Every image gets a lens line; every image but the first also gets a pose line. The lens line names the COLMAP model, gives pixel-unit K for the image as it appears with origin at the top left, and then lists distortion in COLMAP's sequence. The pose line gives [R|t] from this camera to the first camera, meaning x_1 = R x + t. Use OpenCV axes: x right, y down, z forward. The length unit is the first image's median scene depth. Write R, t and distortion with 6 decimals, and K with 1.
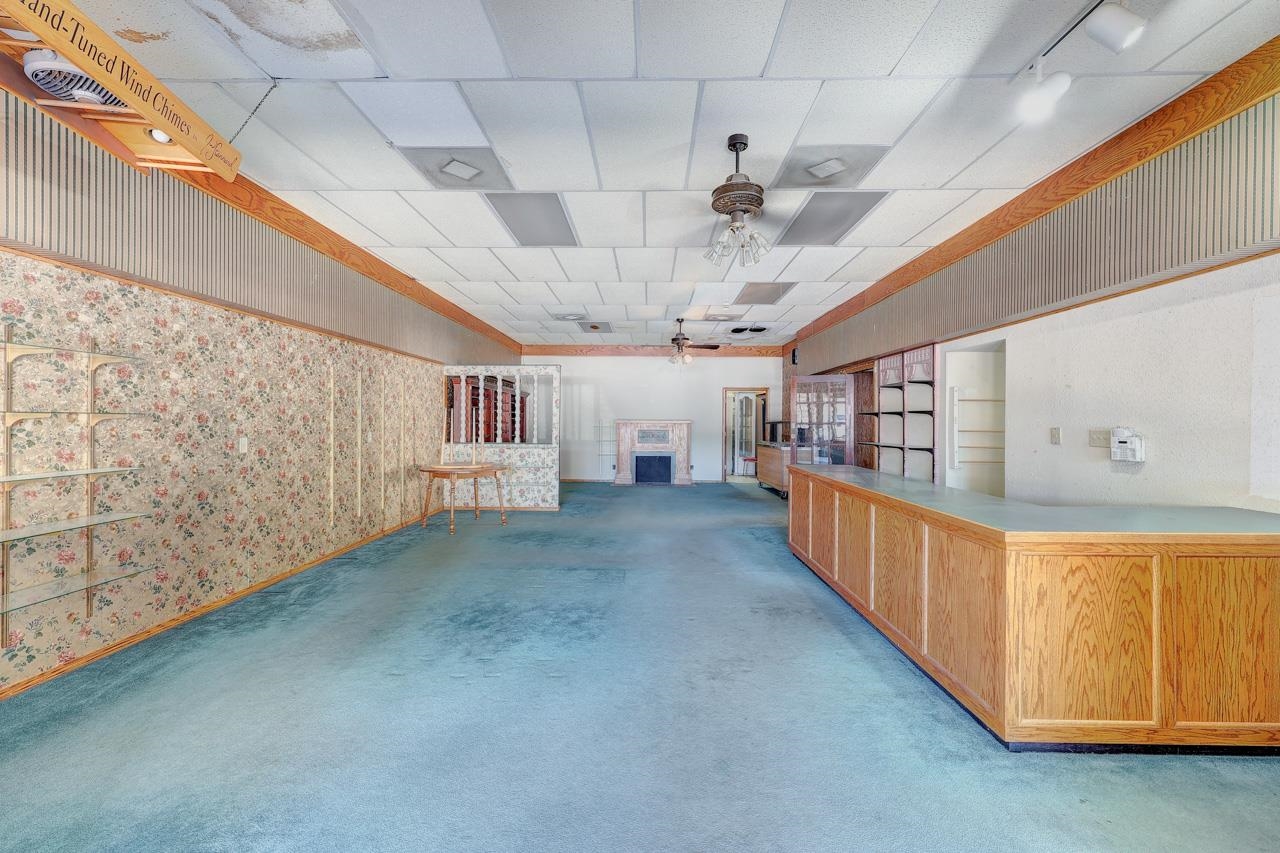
lens RADIAL K [[514.7, 0, 637.7], [0, 514.7, 424.0], [0, 0, 1]] dist [0.002482, 0.000315]
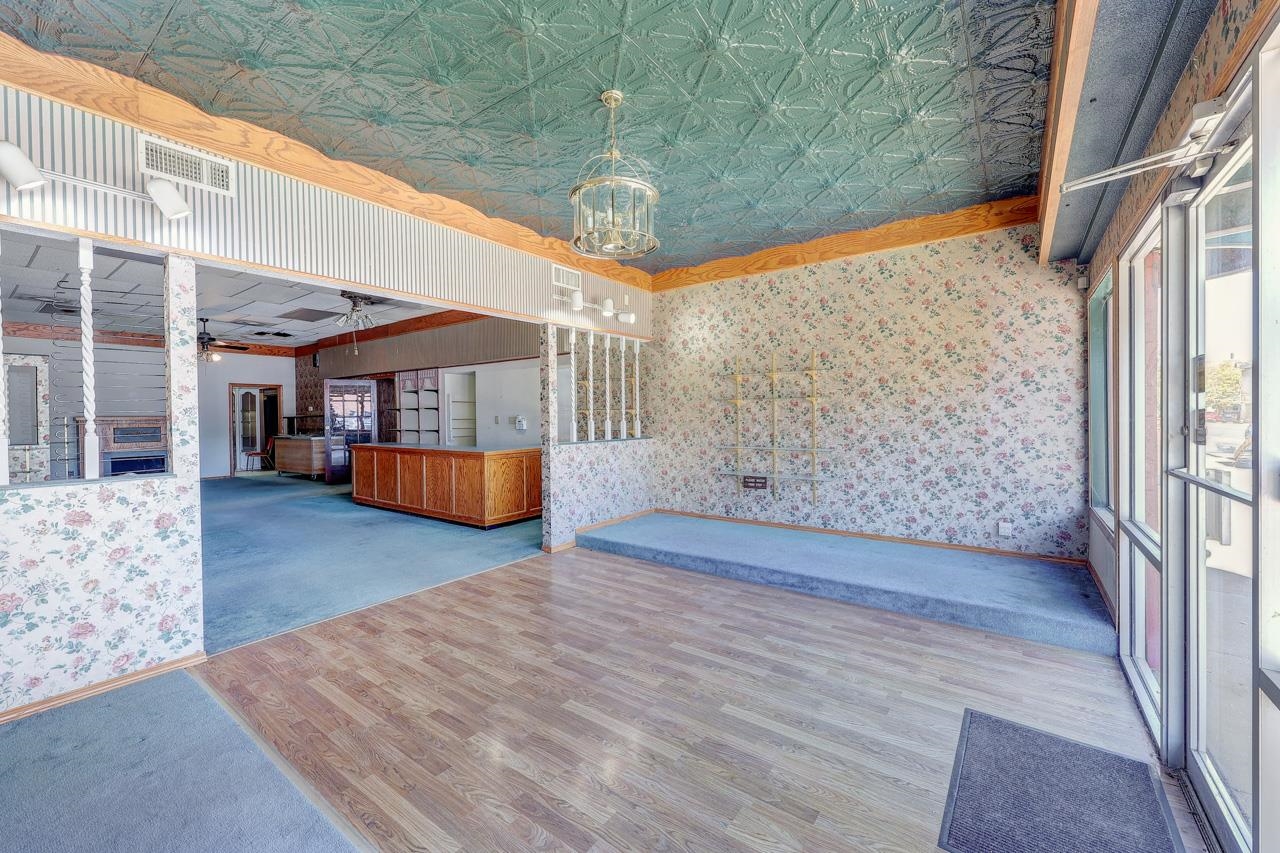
lens RADIAL K [[514.7, 0, 637.7], [0, 514.7, 424.0], [0, 0, 1]] dist [0.002482, 0.000315]
pose [[0.580359, -0.025897, 0.813949, -0.363994], [0.016779, 0.999662, 0.019842, 0.004237], [-0.814188, 0.002142, 0.580598, -0.442118]]
